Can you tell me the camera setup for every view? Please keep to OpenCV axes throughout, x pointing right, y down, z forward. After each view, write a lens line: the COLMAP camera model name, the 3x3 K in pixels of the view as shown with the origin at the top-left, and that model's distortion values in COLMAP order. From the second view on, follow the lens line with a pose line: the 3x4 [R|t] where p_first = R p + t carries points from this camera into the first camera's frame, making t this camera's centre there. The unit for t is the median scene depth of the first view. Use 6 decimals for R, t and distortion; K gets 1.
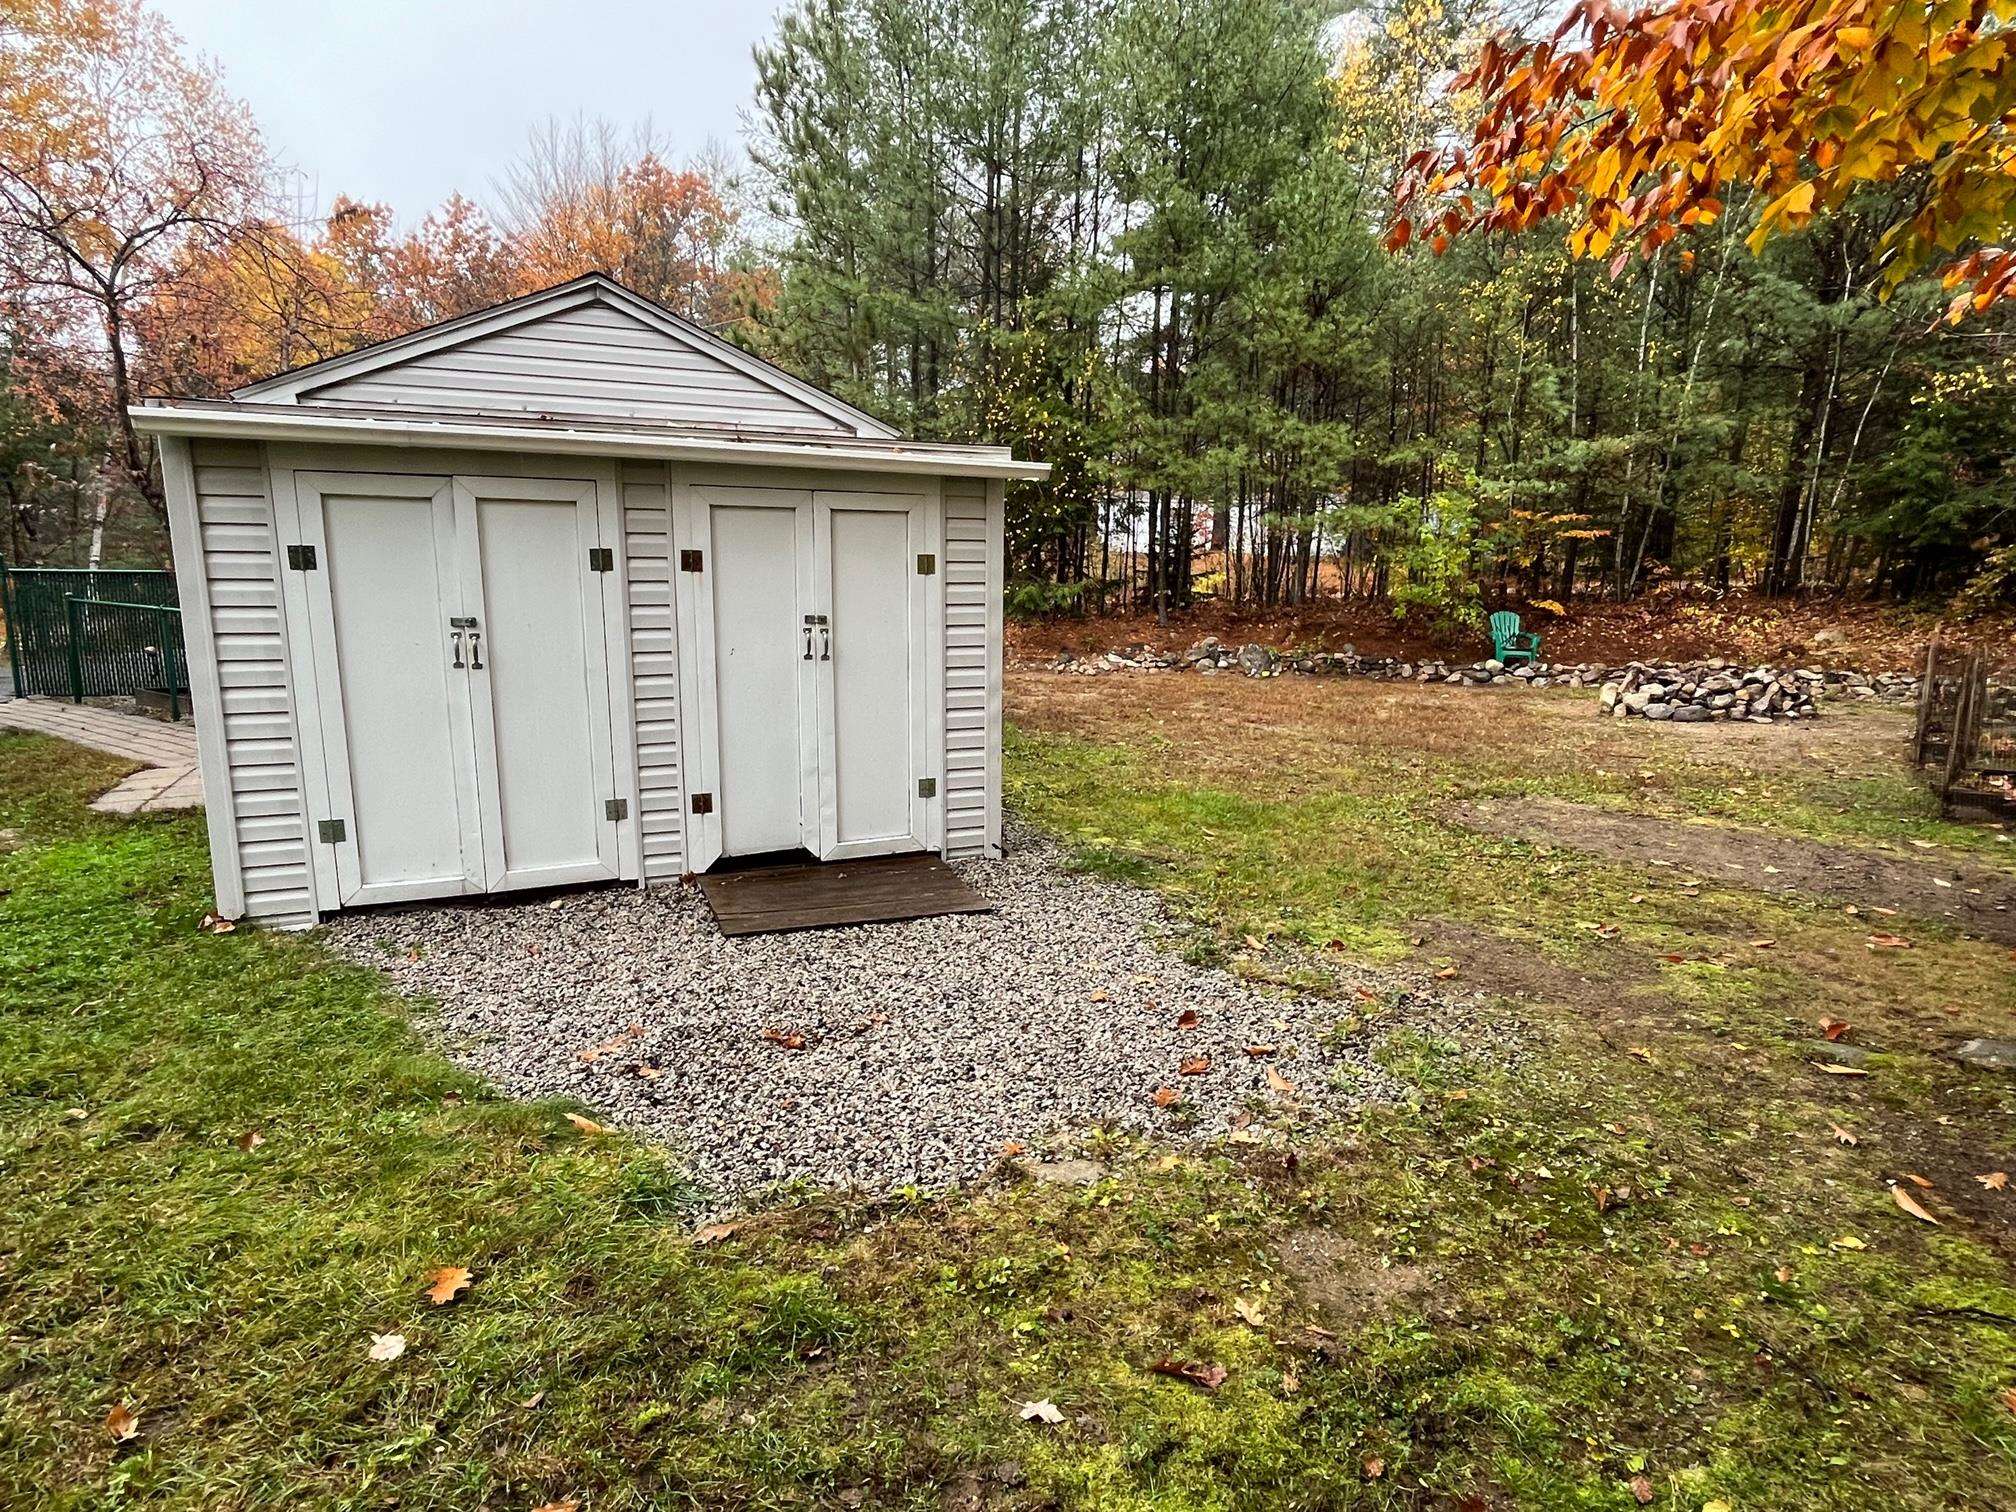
lens RADIAL K [[1074.7, 0, 1000.8], [0, 1074.7, 767.4], [0, 0, 1]] dist [-0.000466, -0.001009]
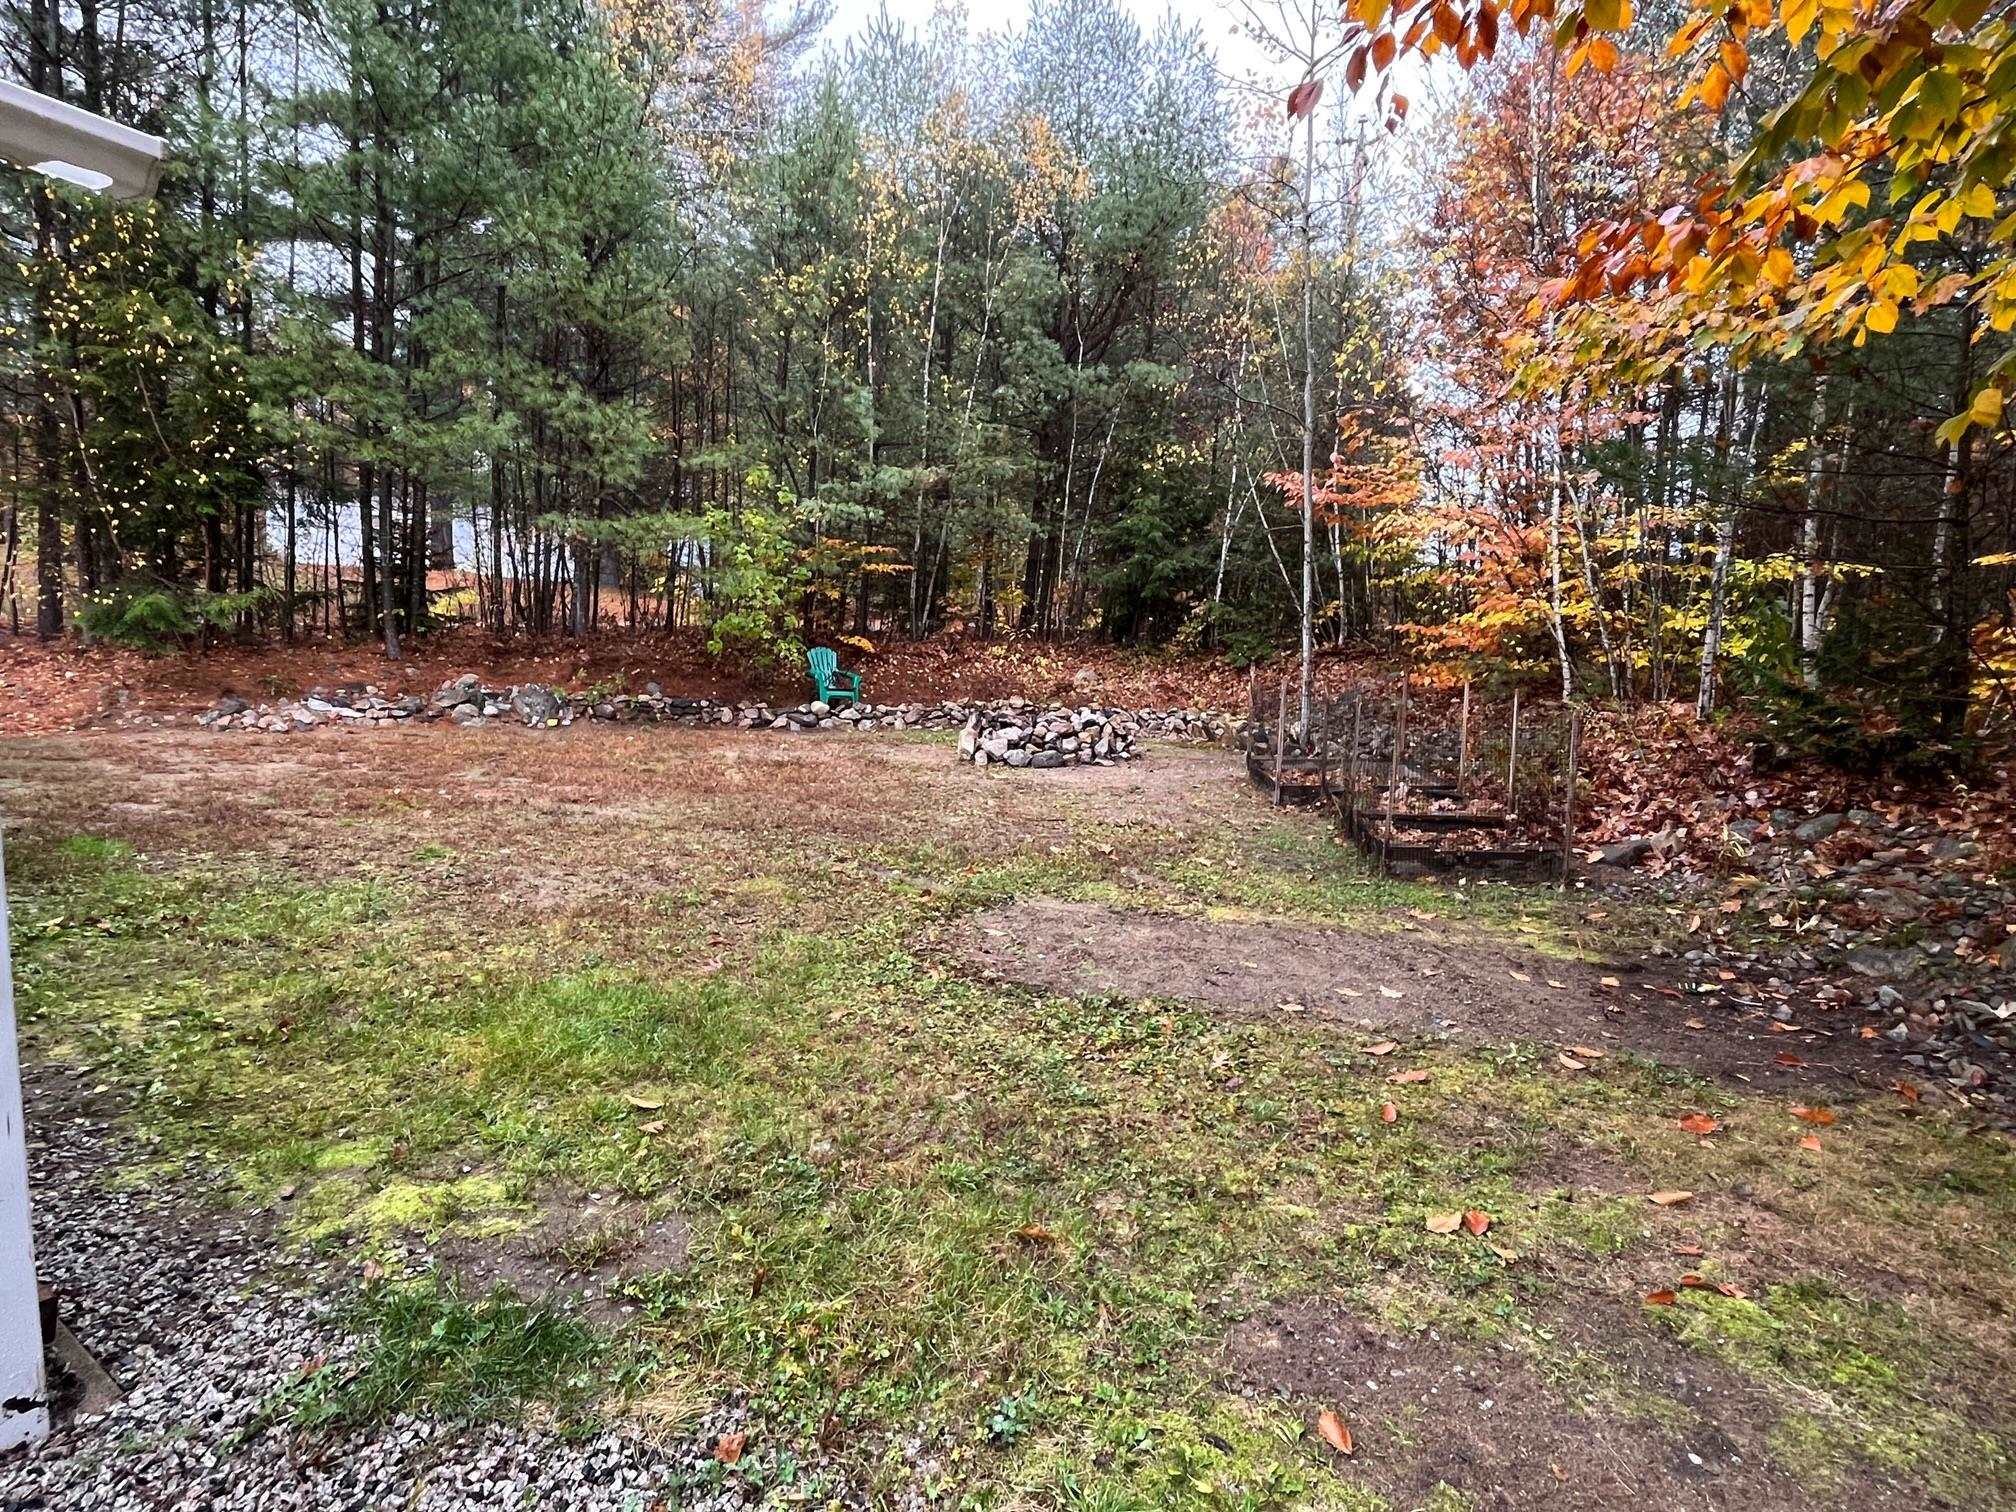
lens RADIAL K [[1074.7, 0, 1000.8], [0, 1074.7, 767.4], [0, 0, 1]] dist [-0.000466, -0.001009]
pose [[0.775224, -0.052141, 0.629530, 0.010172], [0.070730, 0.997485, -0.004482, -0.030518], [-0.627714, 0.048001, 0.776963, 0.213412]]
